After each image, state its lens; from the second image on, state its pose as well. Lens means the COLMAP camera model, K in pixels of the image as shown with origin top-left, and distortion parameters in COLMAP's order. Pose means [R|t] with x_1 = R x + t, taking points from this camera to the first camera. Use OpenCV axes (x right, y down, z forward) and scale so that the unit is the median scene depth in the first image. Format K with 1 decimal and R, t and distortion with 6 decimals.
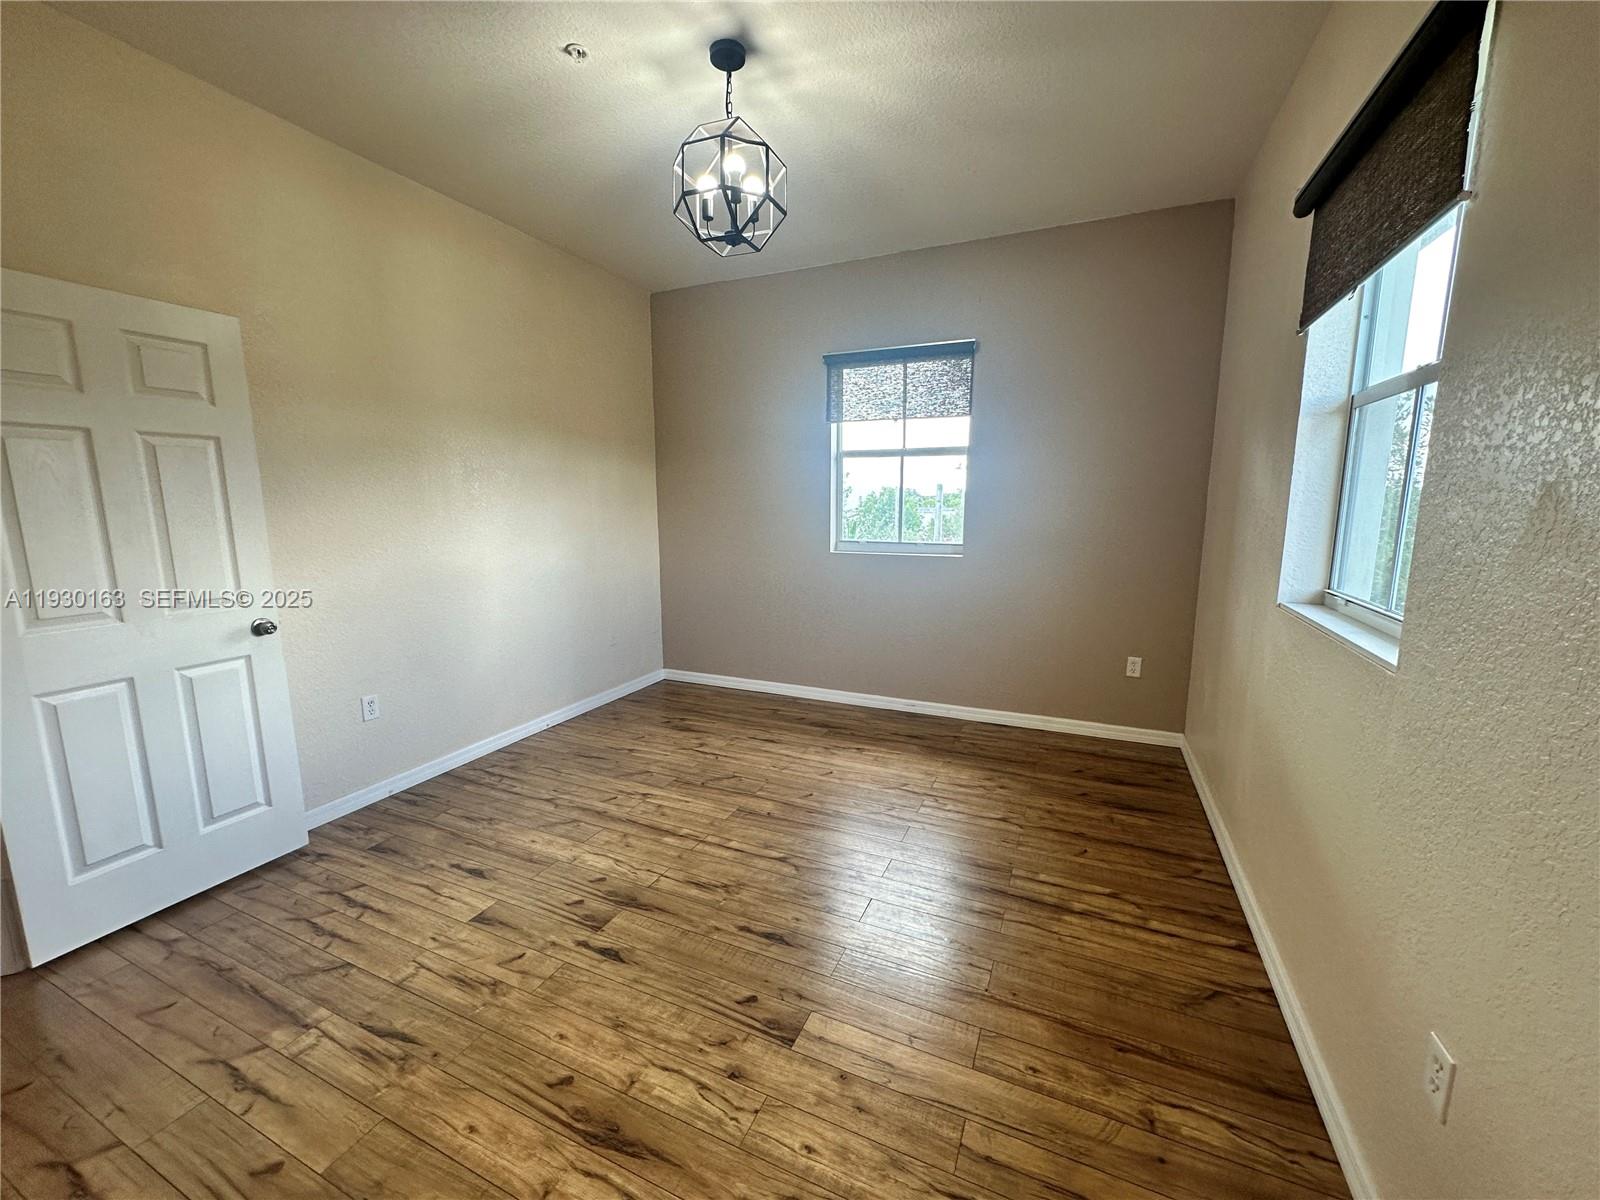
lens RADIAL K [[635.5, 0, 801.0], [0, 635.5, 597.6], [0, 0, 1]] dist [-0.003794, 0.001348]
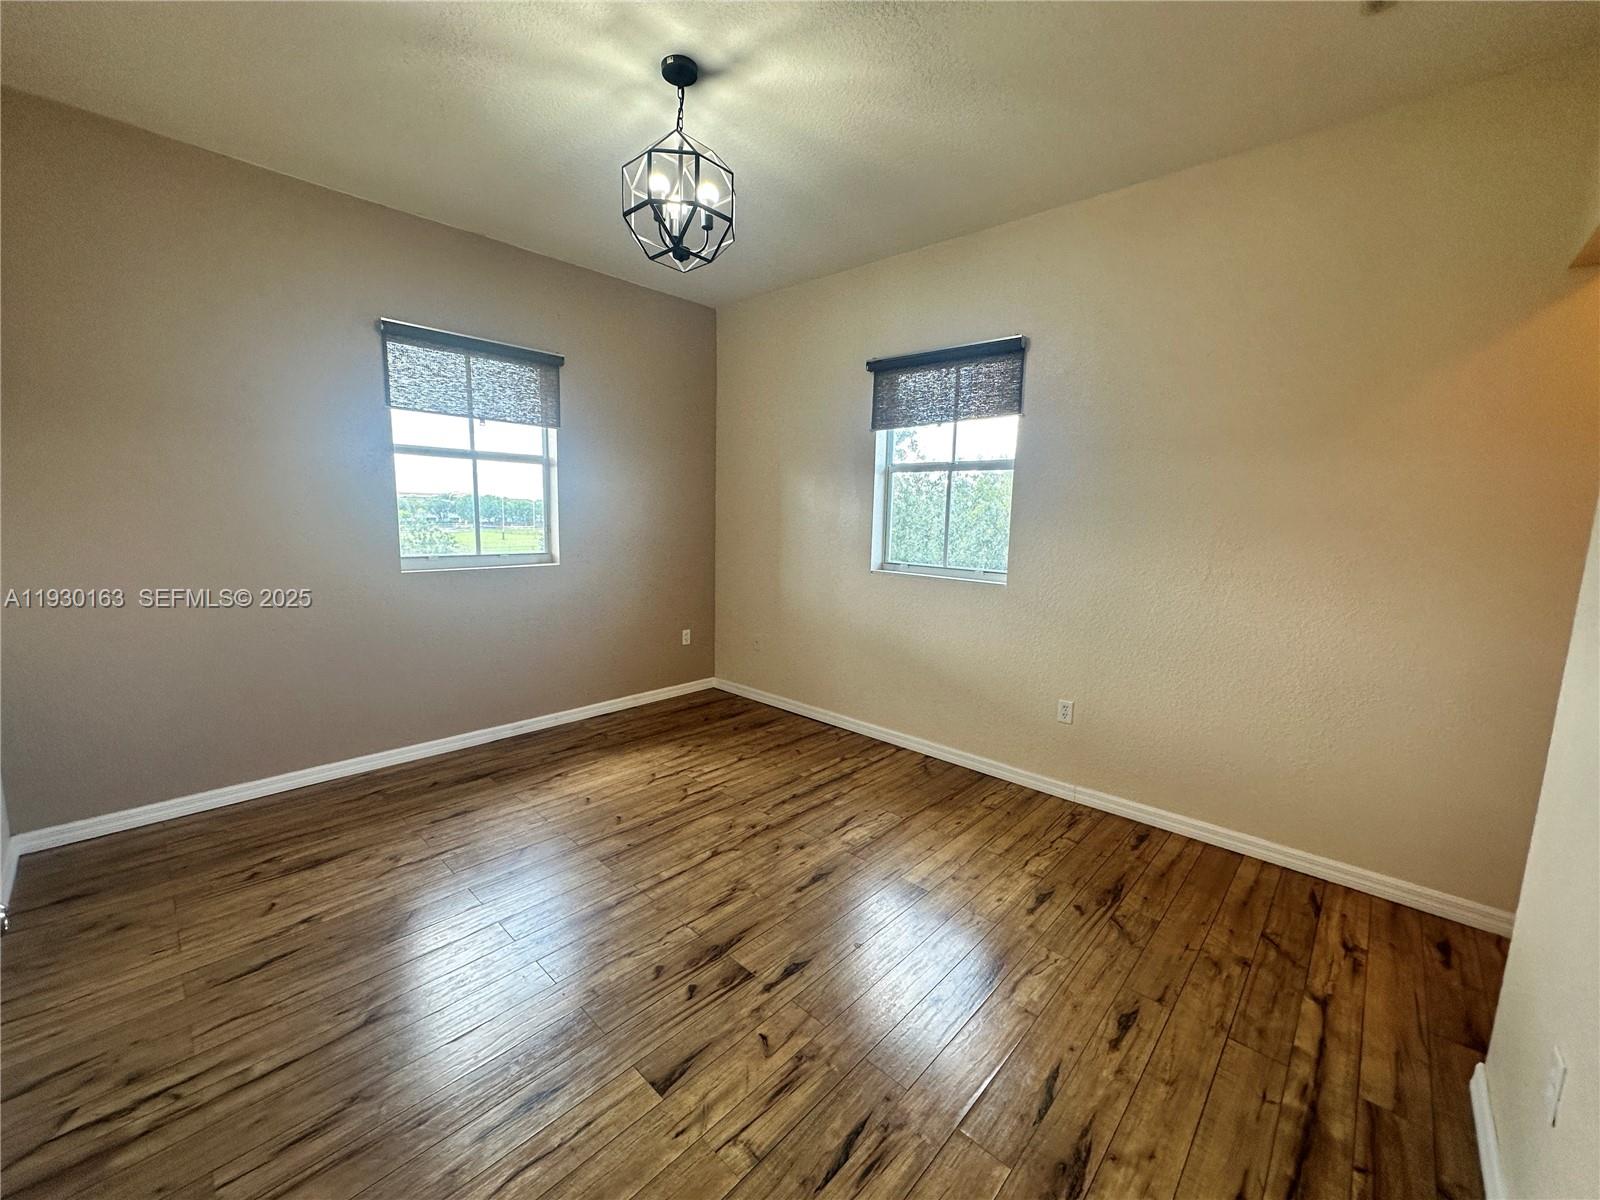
lens RADIAL K [[635.5, 0, 798.7], [0, 635.5, 598.9], [0, 0, 1]] dist [-0.003794, 0.001348]
pose [[0.322326, -0.122195, 0.938709, -0.783876], [0.120343, 0.988877, 0.087403, -0.071228], [-0.938948, 0.084795, 0.333446, 0.405775]]
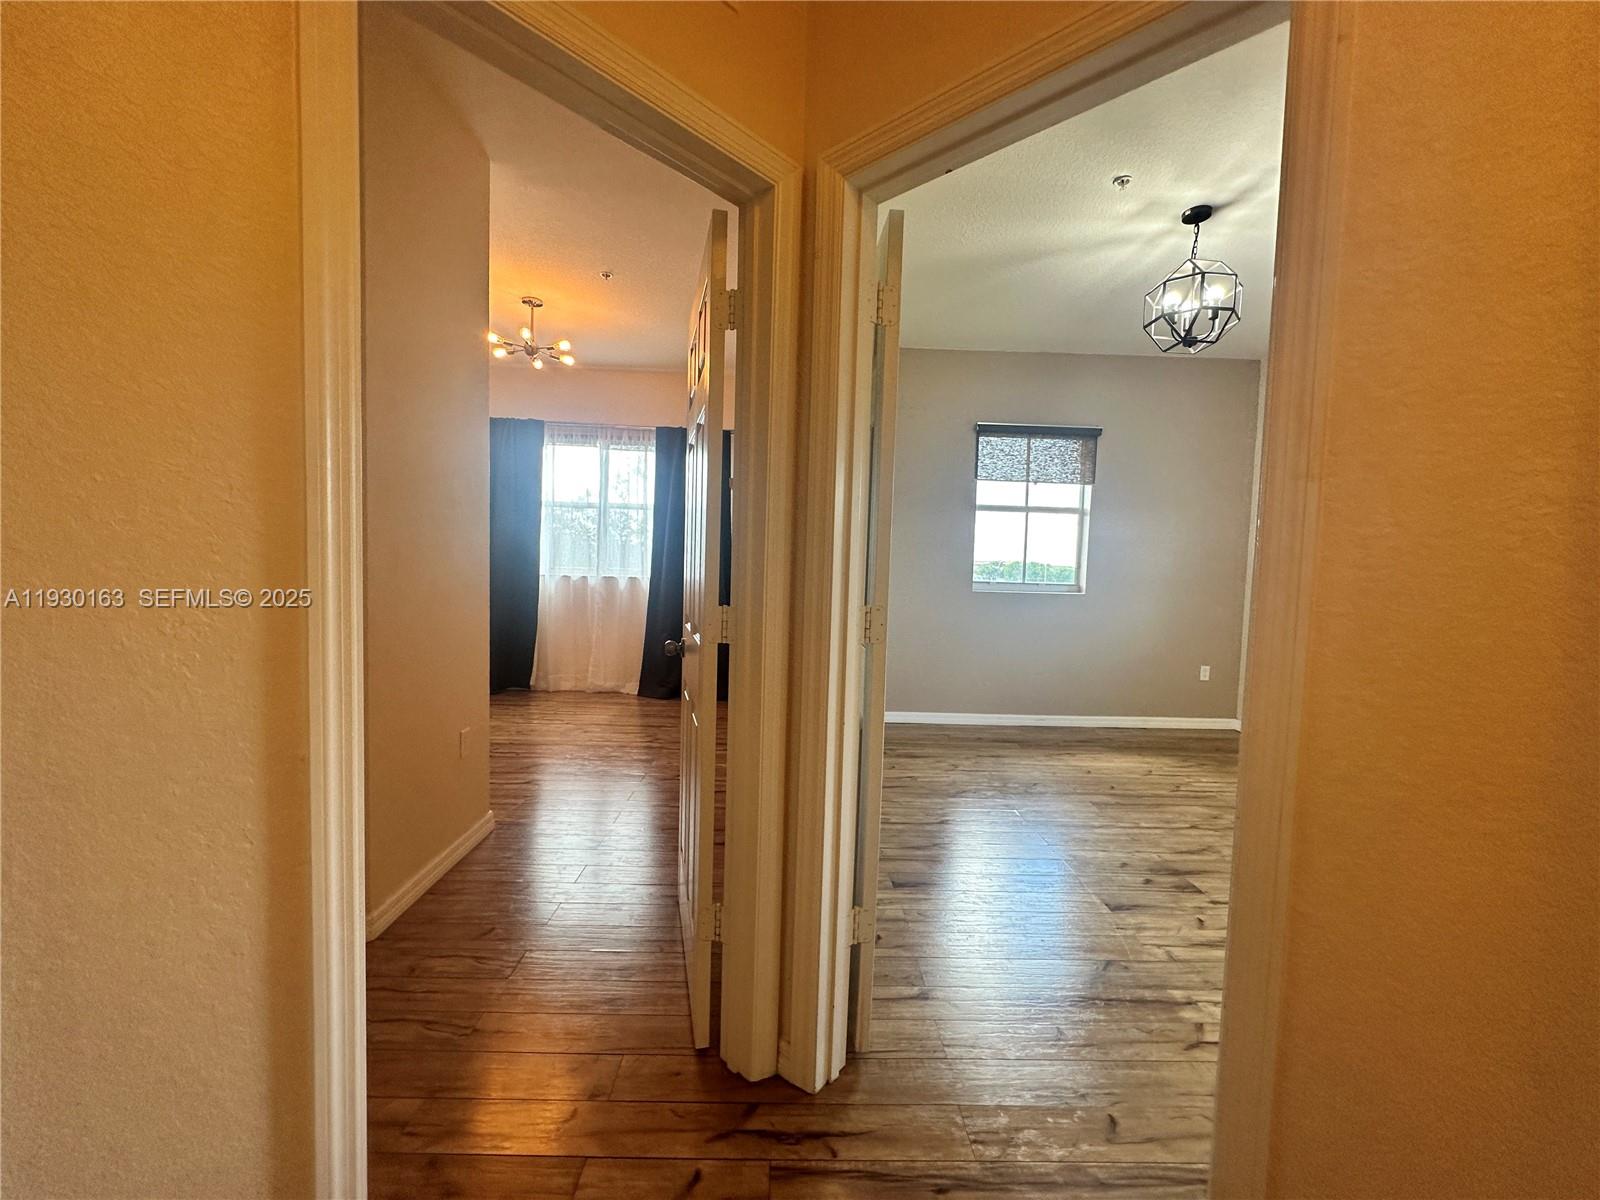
lens RADIAL K [[635.5, 0, 802.4], [0, 635.5, 599.6], [0, 0, 1]] dist [-0.003794, 0.001348]
pose [[0.902274, 0.002942, 0.431154, -1.055350], [0.035174, 0.996141, -0.080406, 0.036944], [-0.429727, 0.087714, 0.898689, 0.152668]]
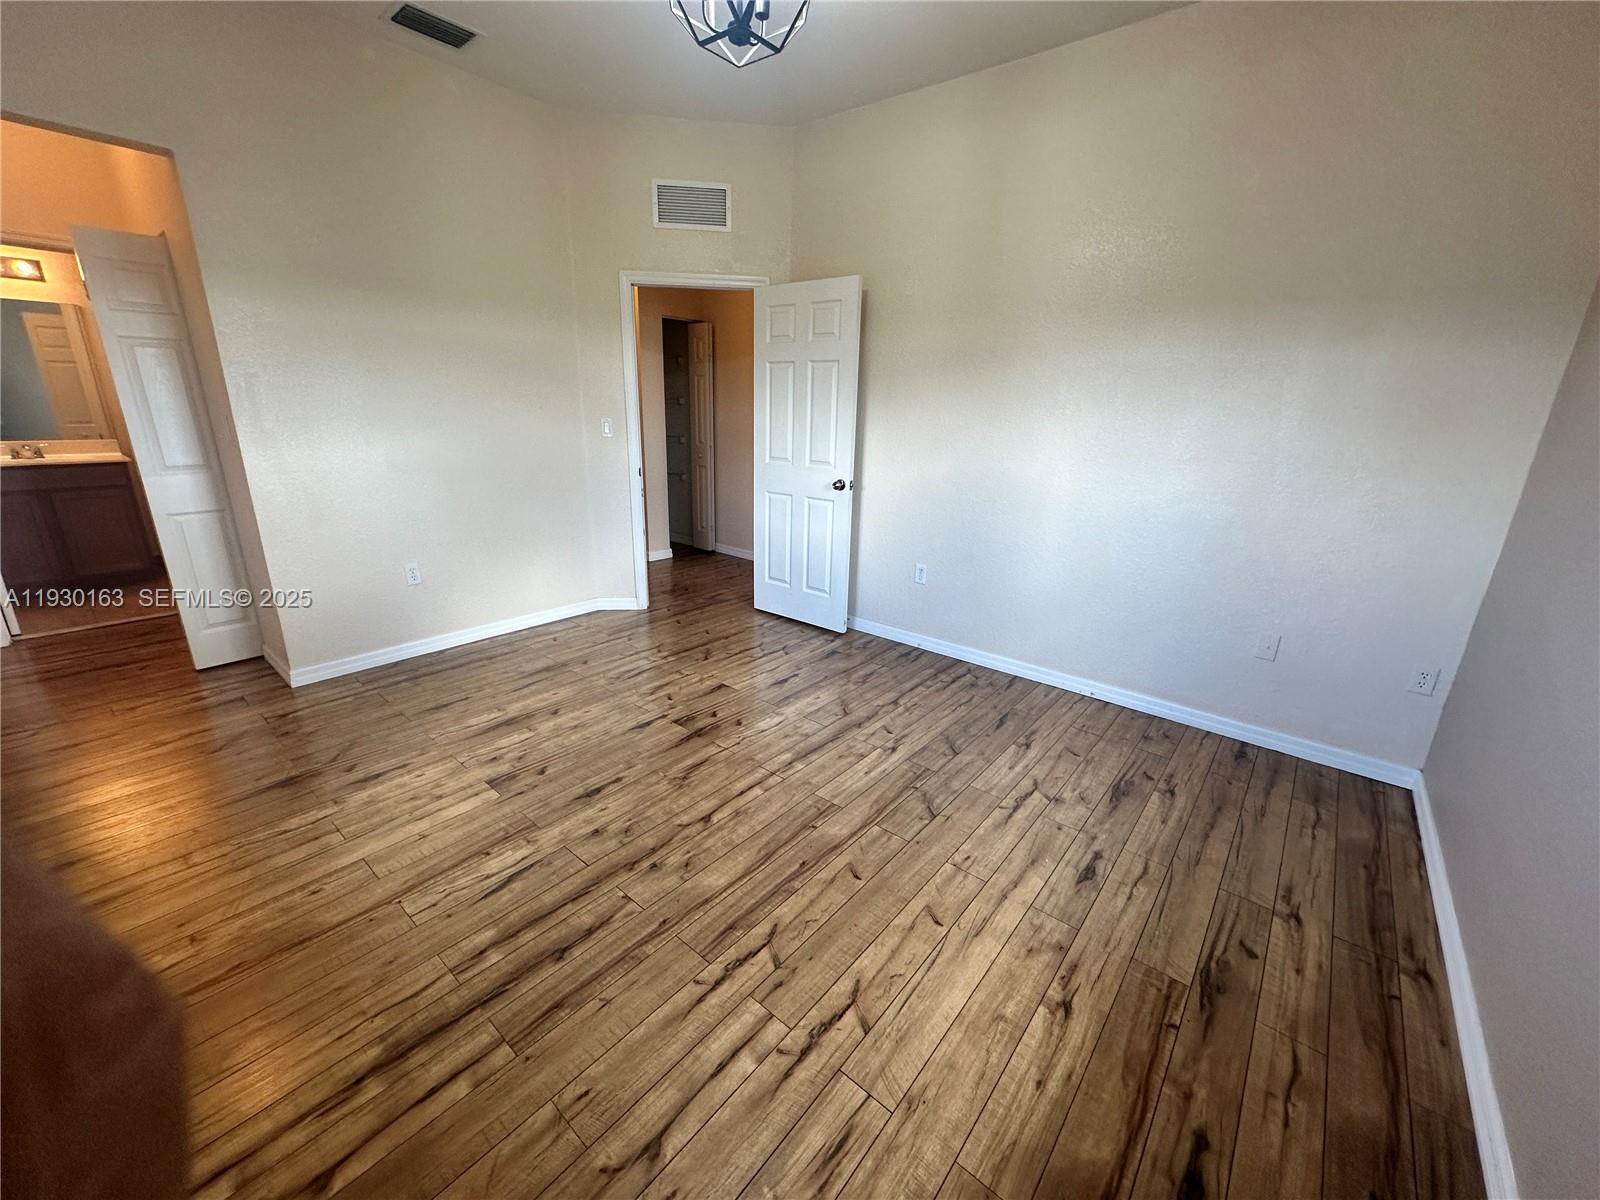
lens RADIAL K [[635.5, 0, 798.8], [0, 635.5, 593.1], [0, 0, 1]] dist [-0.003794, 0.001348]
pose [[-0.270609, 0.271548, -0.923598, 0.560141], [-0.173571, 0.929908, 0.324259, -0.157016], [0.946913, 0.248057, -0.204509, 1.034148]]
